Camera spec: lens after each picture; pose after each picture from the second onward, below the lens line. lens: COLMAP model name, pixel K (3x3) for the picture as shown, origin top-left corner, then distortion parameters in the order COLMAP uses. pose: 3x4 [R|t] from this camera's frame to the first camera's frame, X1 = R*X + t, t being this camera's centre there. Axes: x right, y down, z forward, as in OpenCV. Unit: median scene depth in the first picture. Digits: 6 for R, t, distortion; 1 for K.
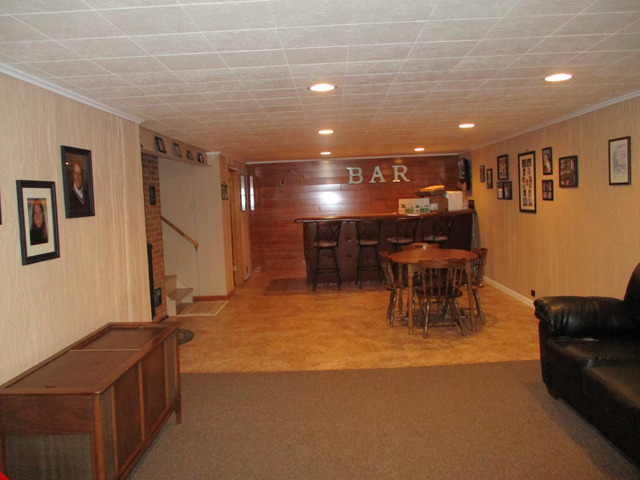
lens RADIAL K [[554.5, 0, 320.1], [0, 554.5, 226.9], [0, 0, 1]] dist [-0.011339, -0.006898]
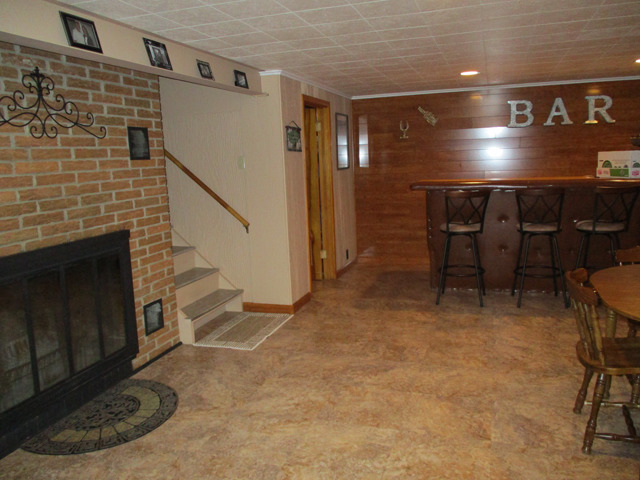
lens RADIAL K [[554.5, 0, 320.1], [0, 554.5, 226.9], [0, 0, 1]] dist [-0.011339, -0.006898]
pose [[0.959484, 0.040632, -0.278817, 0.030487], [-0.017435, 0.996213, 0.085178, -0.017303], [0.281223, -0.076866, 0.956559, 0.388931]]
